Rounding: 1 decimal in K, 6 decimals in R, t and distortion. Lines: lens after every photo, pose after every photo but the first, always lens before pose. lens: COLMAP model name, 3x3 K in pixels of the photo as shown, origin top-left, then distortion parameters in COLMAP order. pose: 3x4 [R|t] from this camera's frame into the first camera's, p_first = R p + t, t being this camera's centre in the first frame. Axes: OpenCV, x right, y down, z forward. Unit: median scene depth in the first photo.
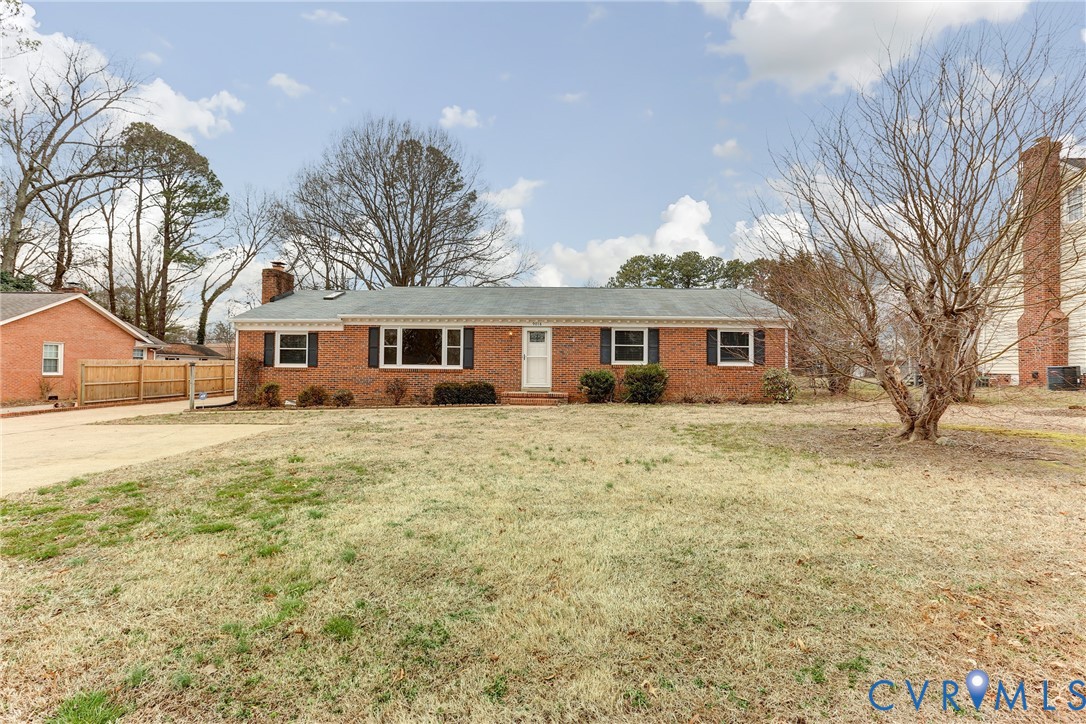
lens RADIAL K [[508.3, 0, 543.0], [0, 508.3, 362.0], [0, 0, 1]] dist [-0.012680, 0.000063]
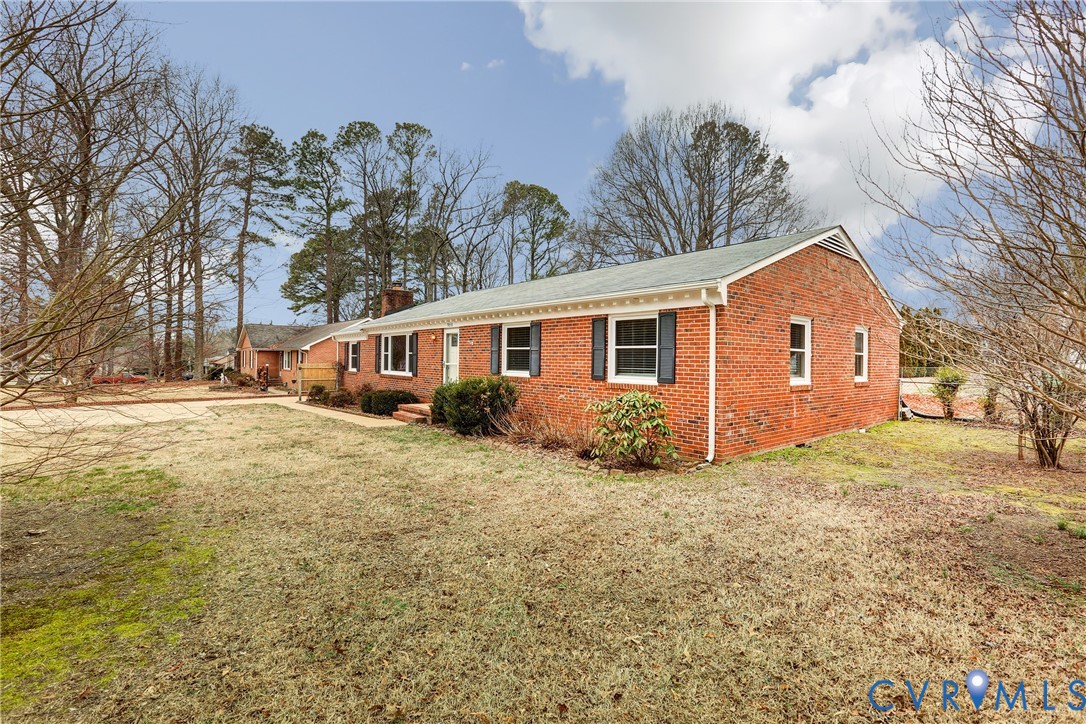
lens RADIAL K [[486.1, 0, 543.0], [0, 486.1, 362.0], [0, 0, 1]] dist [-0.033822, 0.000371]
pose [[0.673061, 0.001485, -0.739586, 0.668592], [0.008608, 0.999915, 0.009842, -0.019821], [0.739537, -0.012991, 0.672990, 0.570439]]
